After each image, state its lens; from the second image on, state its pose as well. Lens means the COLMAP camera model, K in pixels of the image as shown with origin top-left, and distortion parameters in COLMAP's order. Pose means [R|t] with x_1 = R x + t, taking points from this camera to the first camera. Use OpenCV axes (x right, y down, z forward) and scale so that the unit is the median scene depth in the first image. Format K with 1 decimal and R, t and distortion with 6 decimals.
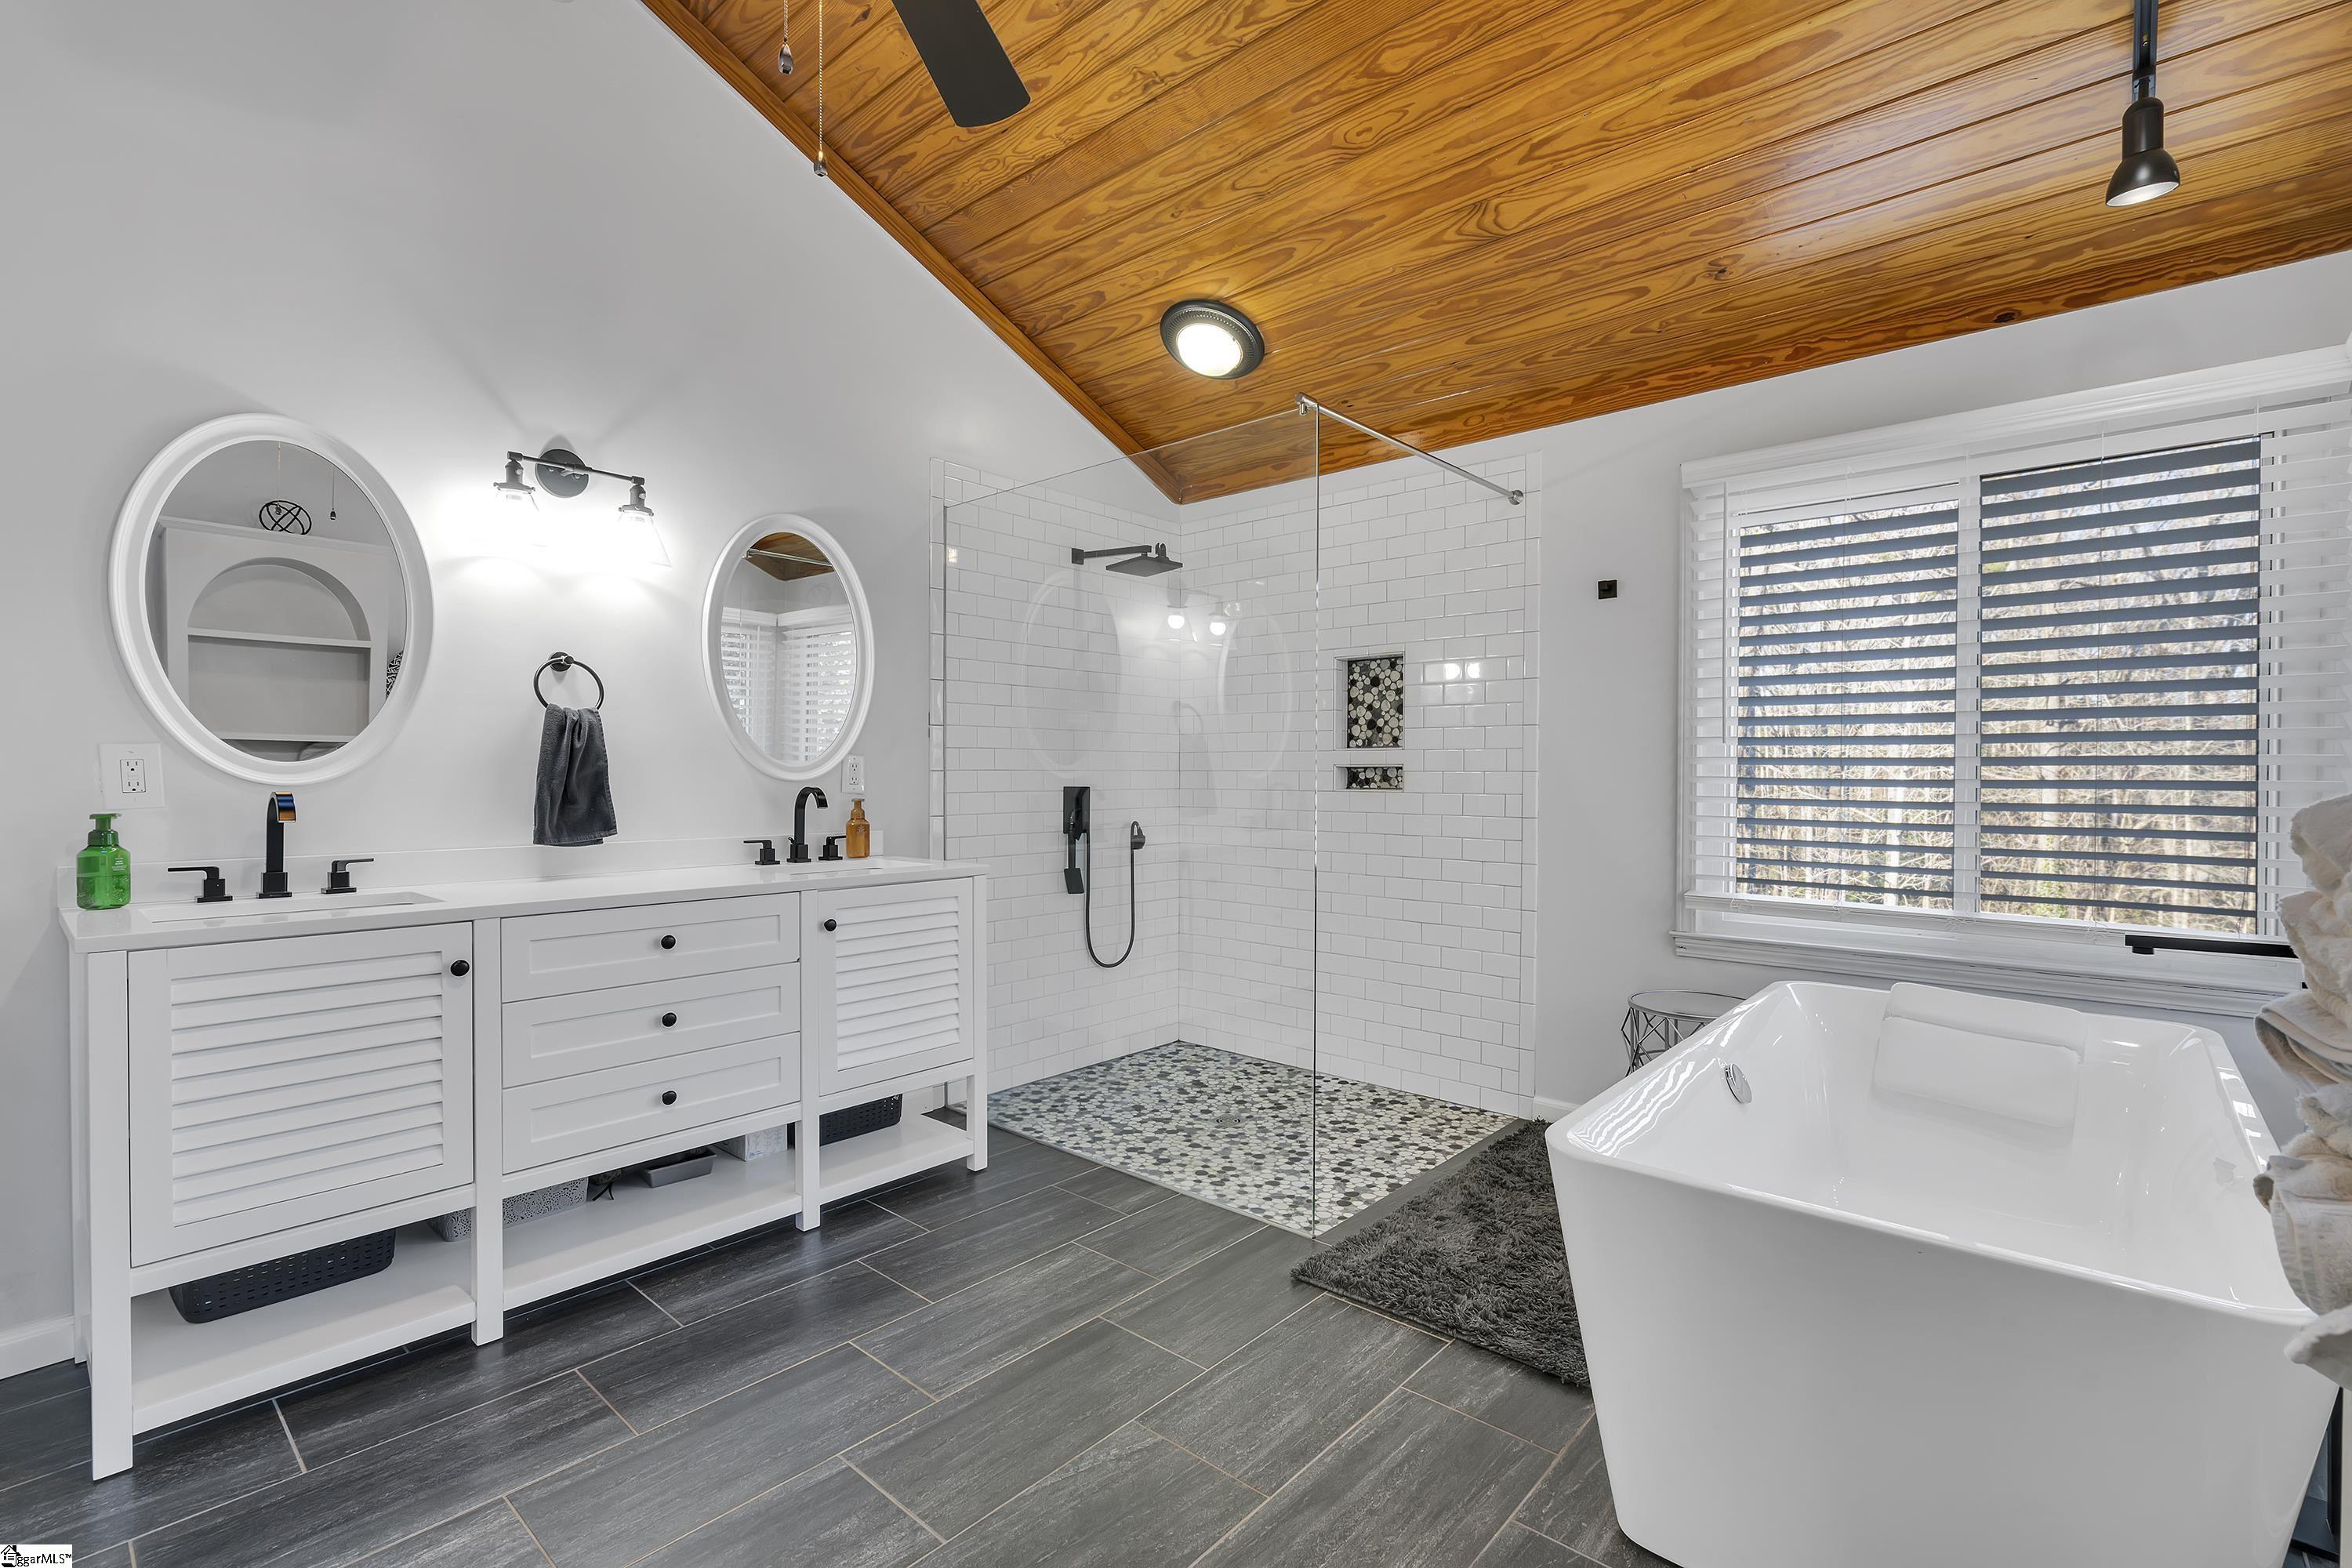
lens RADIAL K [[1088.4, 0, 1221.8], [0, 1088.4, 796.5], [0, 0, 1]] dist [-0.001066, 0.000792]
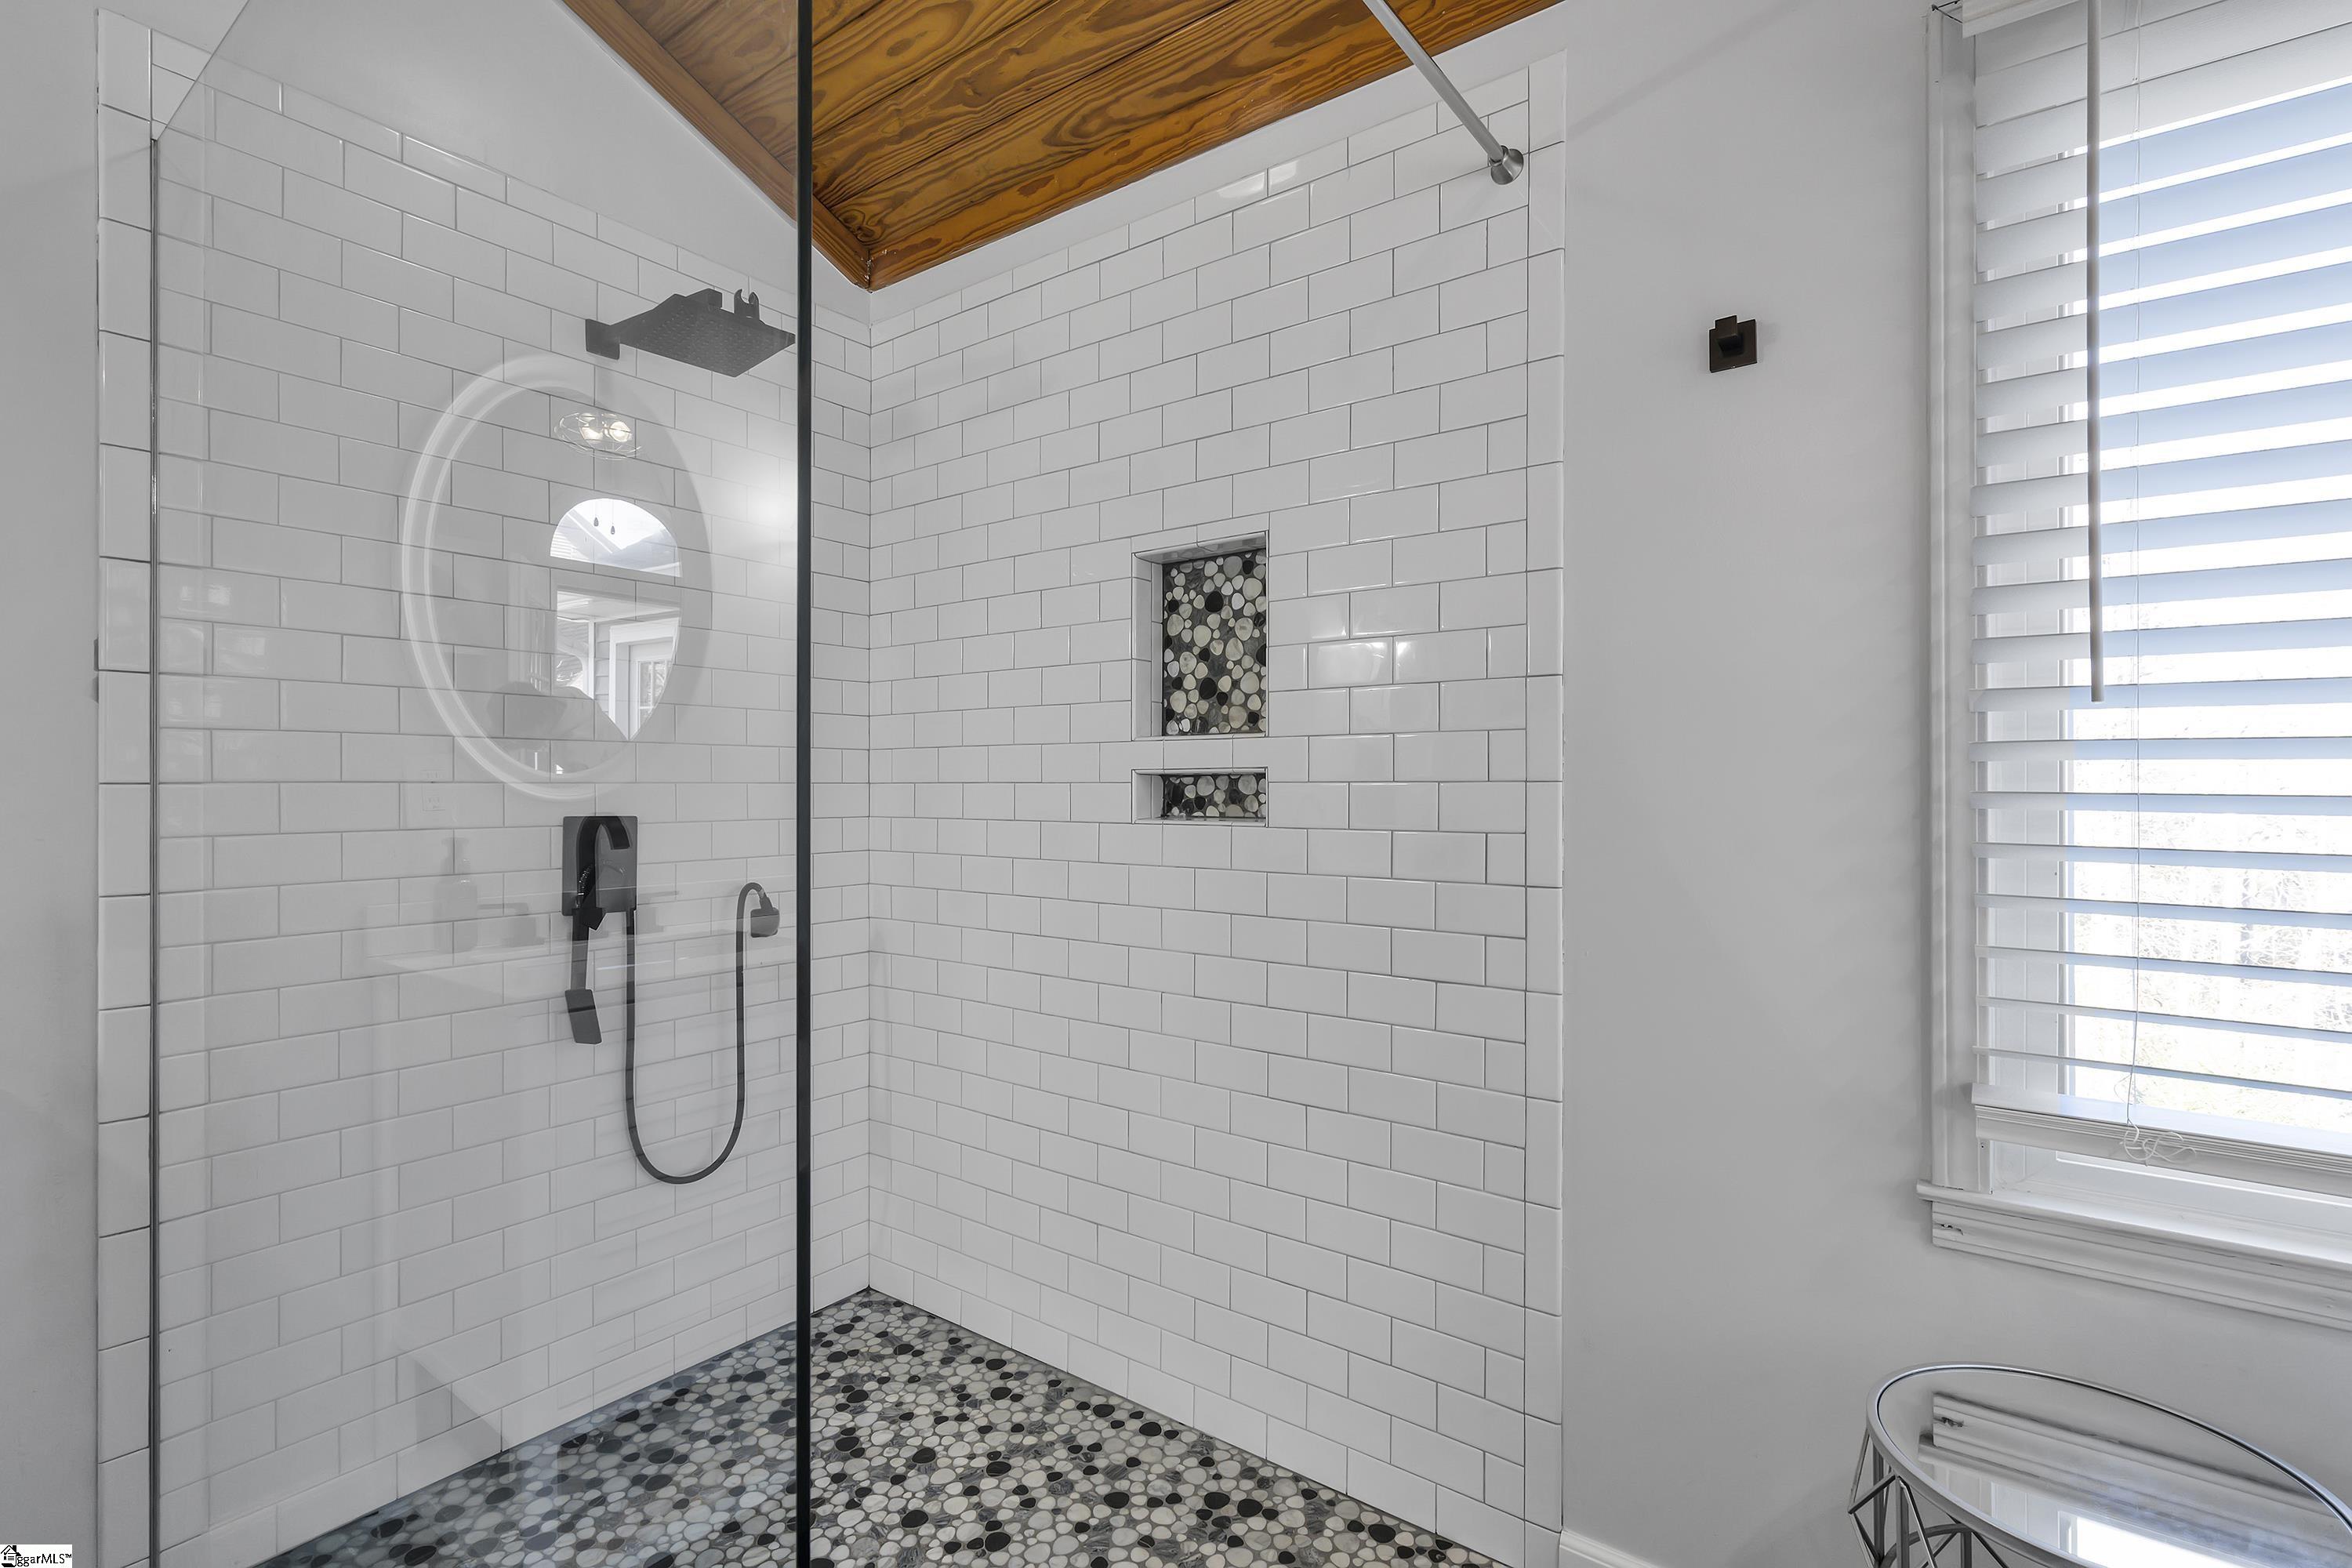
lens RADIAL K [[1076.0, 0, 1273.1], [0, 1076.0, 786.2], [0, 0, 1]] dist [0.009743, 0.000530]
pose [[0.992263, -0.003461, 0.124109, 0.111790], [0.005921, 0.999793, -0.019454, -0.012478], [-0.124016, 0.020038, 0.992078, 0.537517]]
